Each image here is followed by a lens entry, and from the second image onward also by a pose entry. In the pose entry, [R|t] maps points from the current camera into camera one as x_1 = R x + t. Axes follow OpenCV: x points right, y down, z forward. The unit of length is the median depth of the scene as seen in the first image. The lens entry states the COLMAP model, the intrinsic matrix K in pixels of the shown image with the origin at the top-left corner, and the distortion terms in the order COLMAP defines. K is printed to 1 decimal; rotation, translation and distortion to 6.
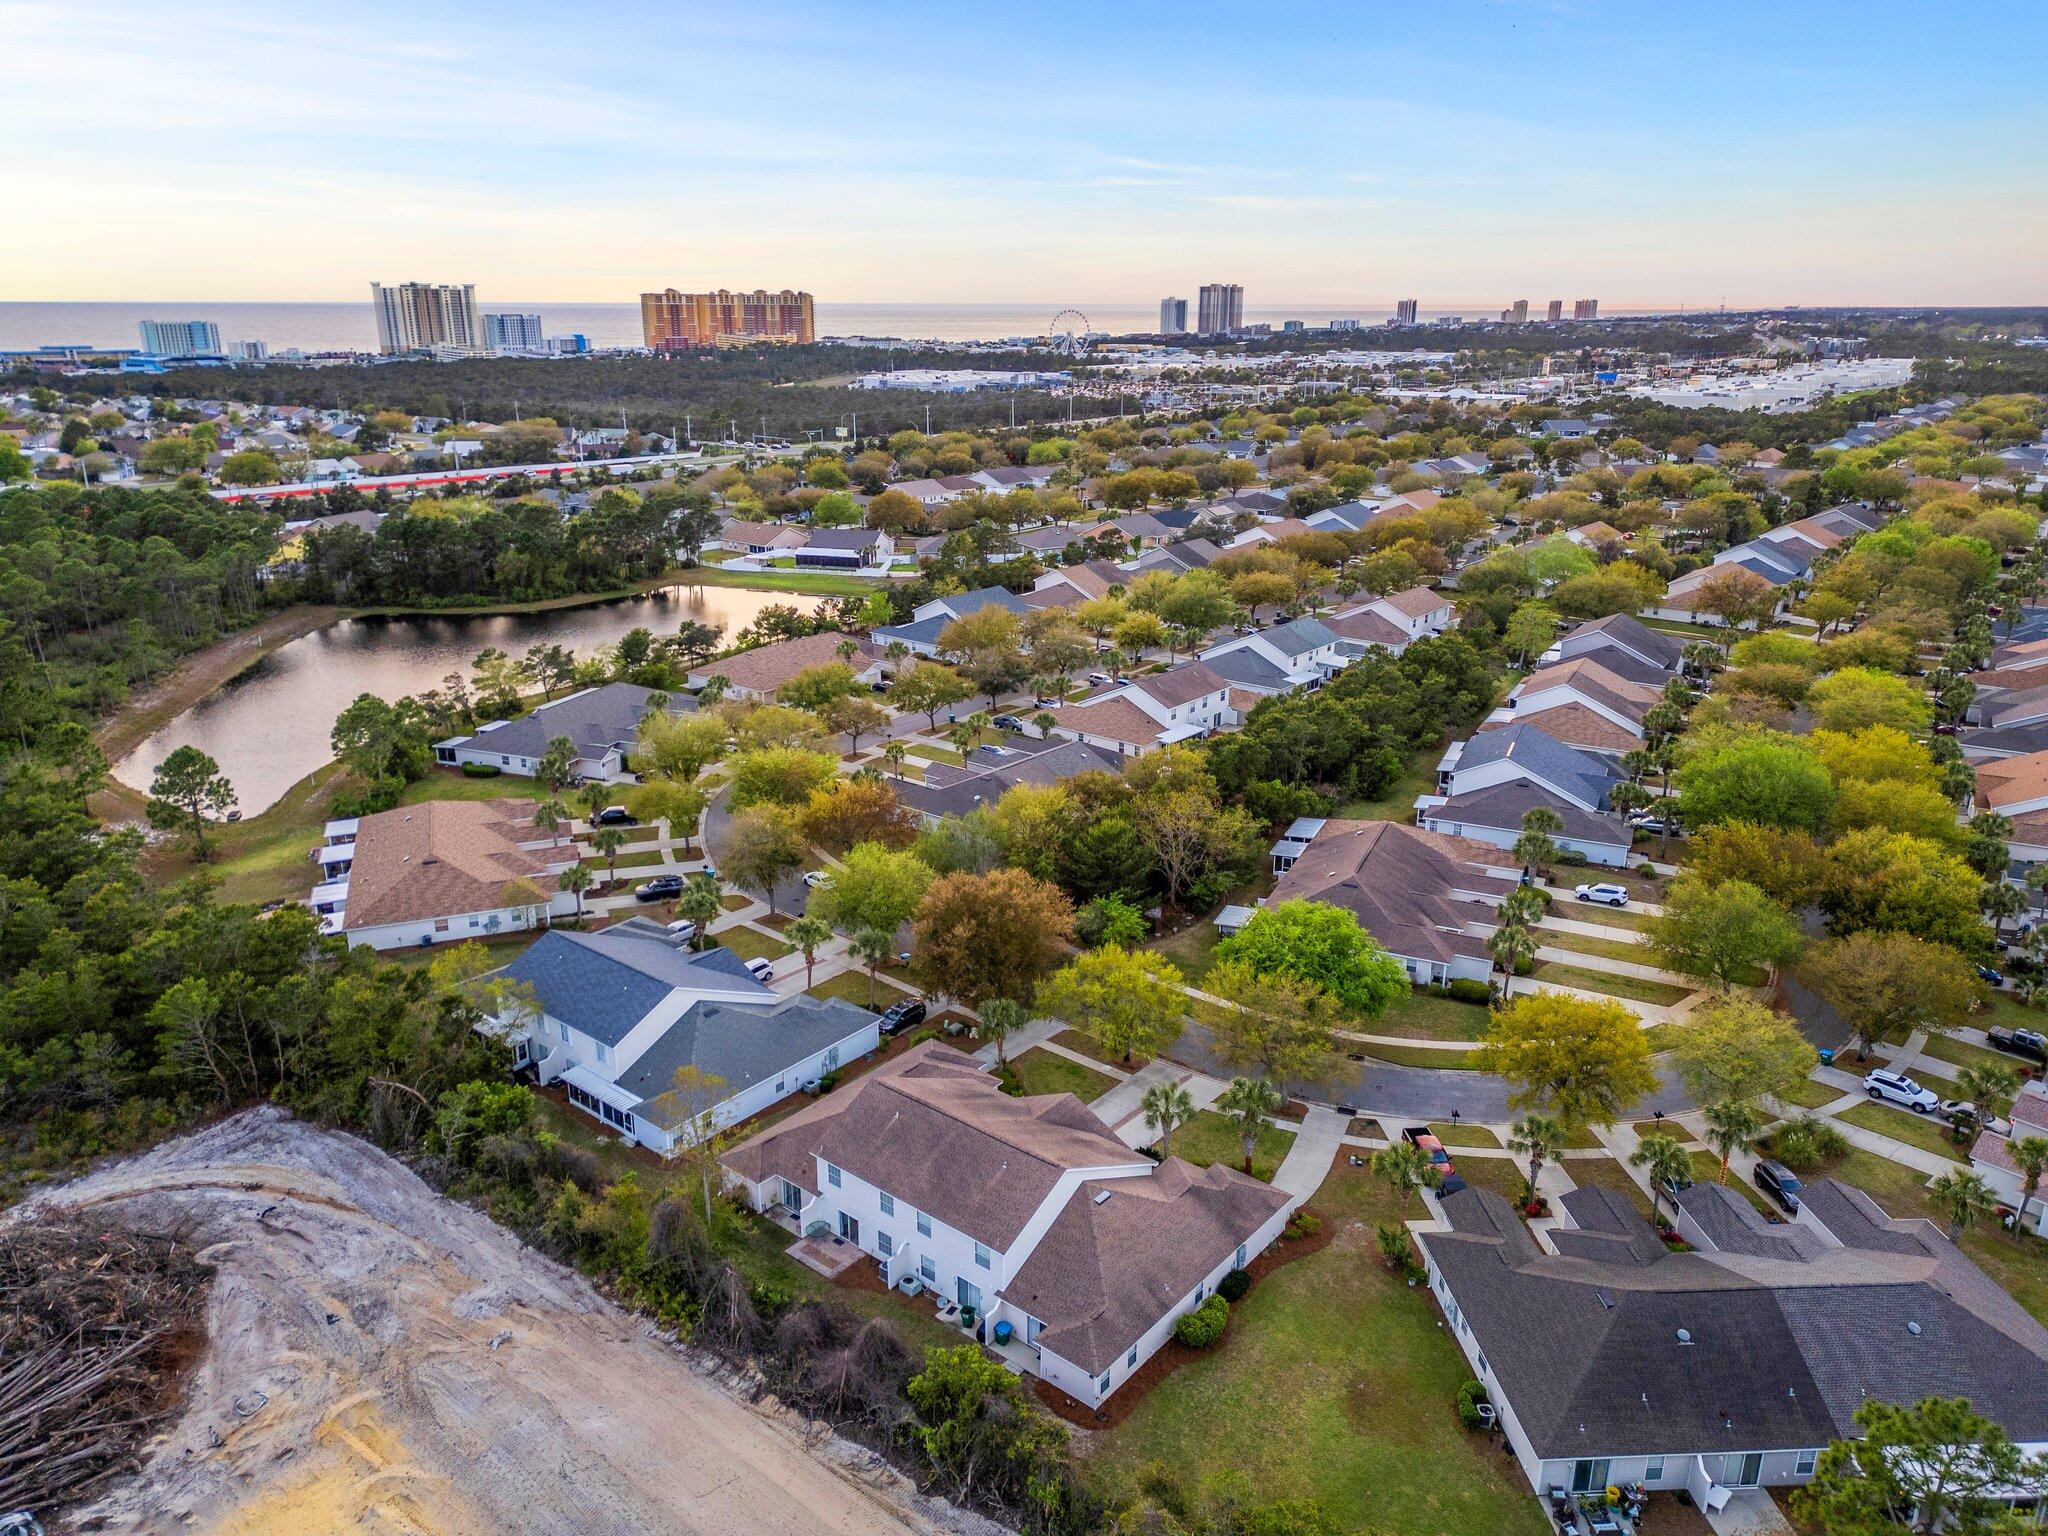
lens RADIAL K [[1420.7, 0, 1020.8], [0, 1420.7, 765.1], [0, 0, 1]] dist [0.096738, -0.113914]
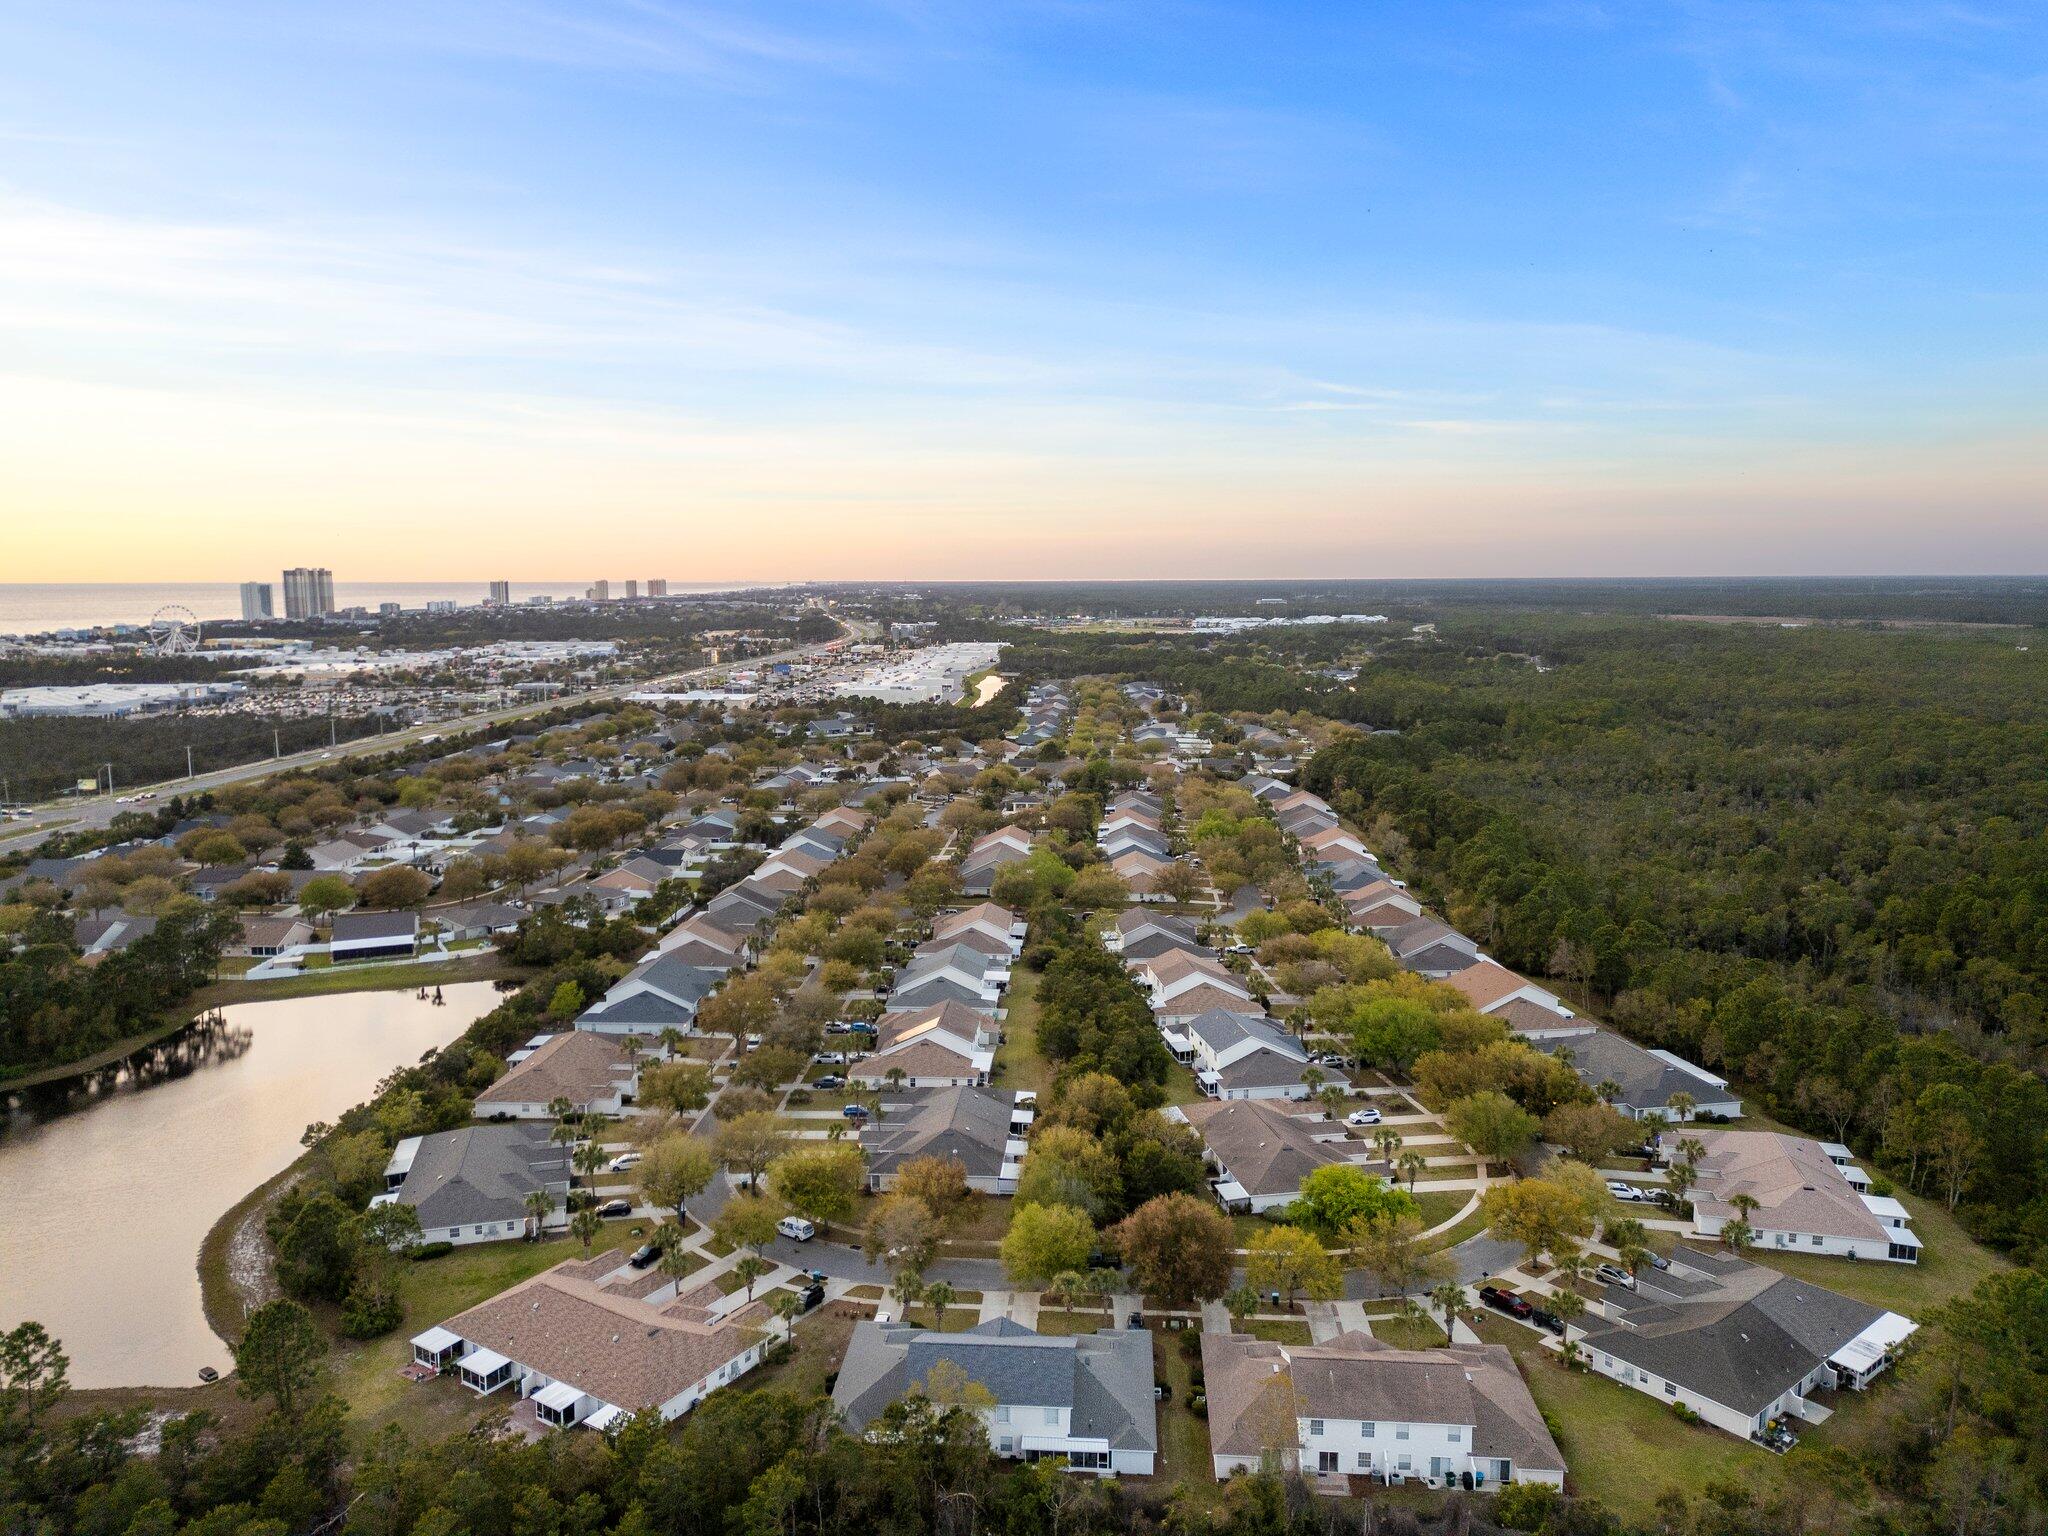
lens RADIAL K [[1420.7, 0, 1020.8], [0, 1420.7, 765.1], [0, 0, 1]] dist [0.096738, -0.113914]
pose [[0.816979, -0.082346, 0.570758, -0.581395], [0.183002, 0.975614, -0.121193, -0.124389], [-0.546860, 0.203462, 0.812125, -0.084219]]
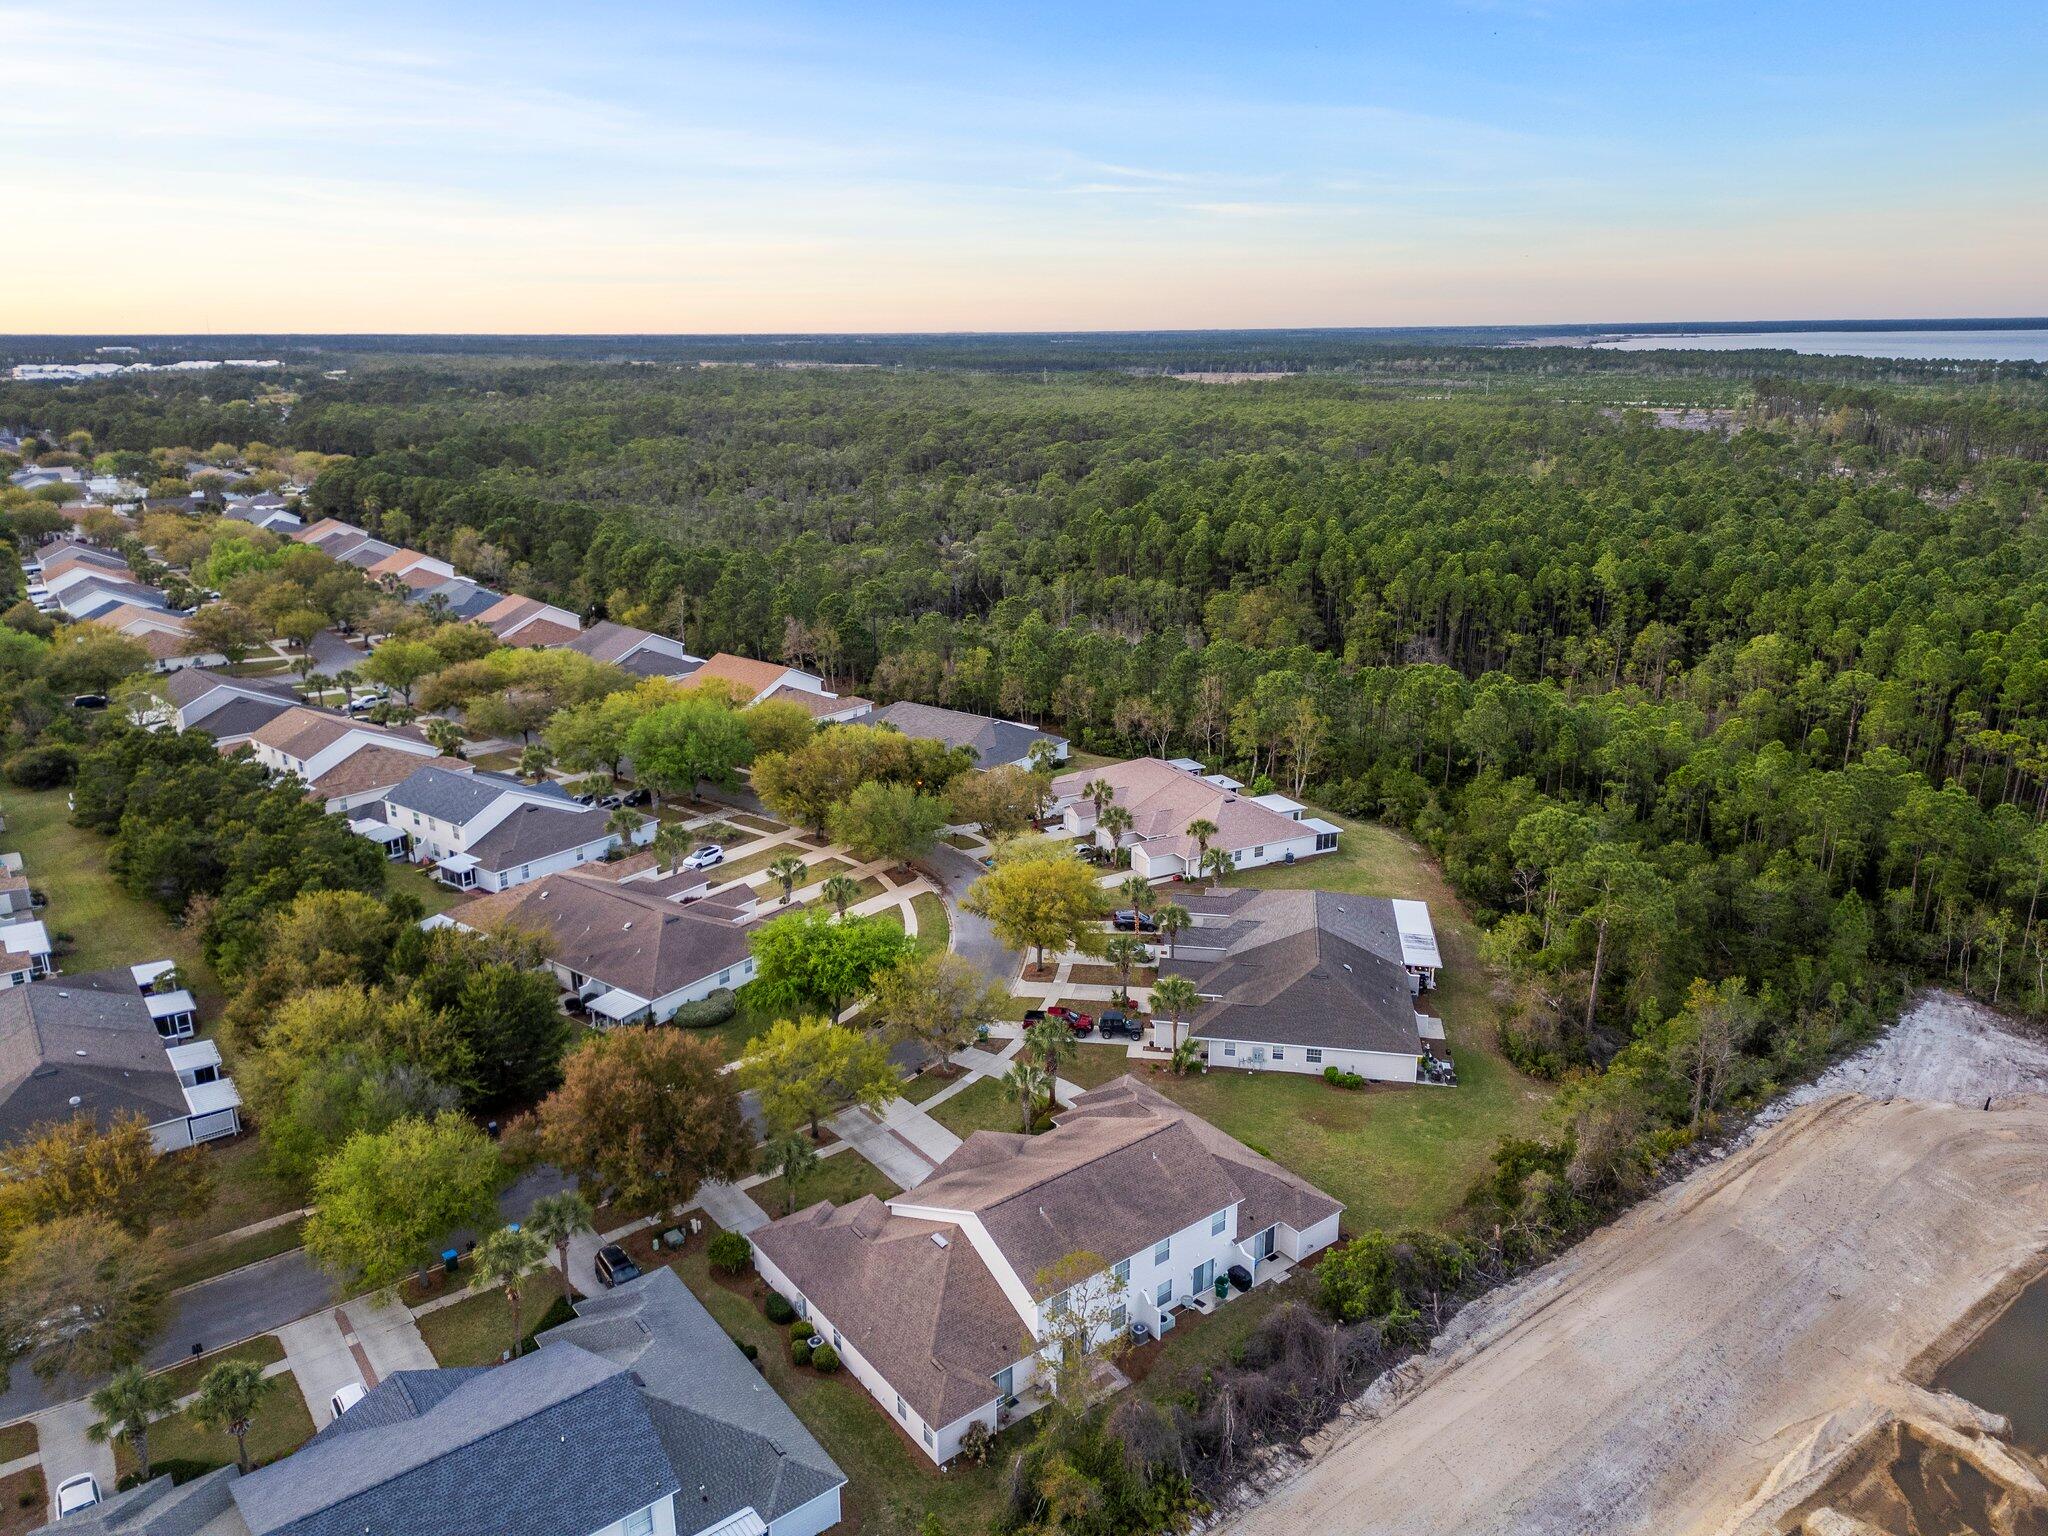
lens RADIAL K [[1420.7, 0, 1020.8], [0, 1420.7, 765.1], [0, 0, 1]] dist [0.096738, -0.113914]
pose [[0.234051, -0.289854, 0.928011, -0.429567], [0.307956, 0.927476, 0.212018, -0.107491], [-0.922162, 0.236164, 0.306339, 0.337303]]
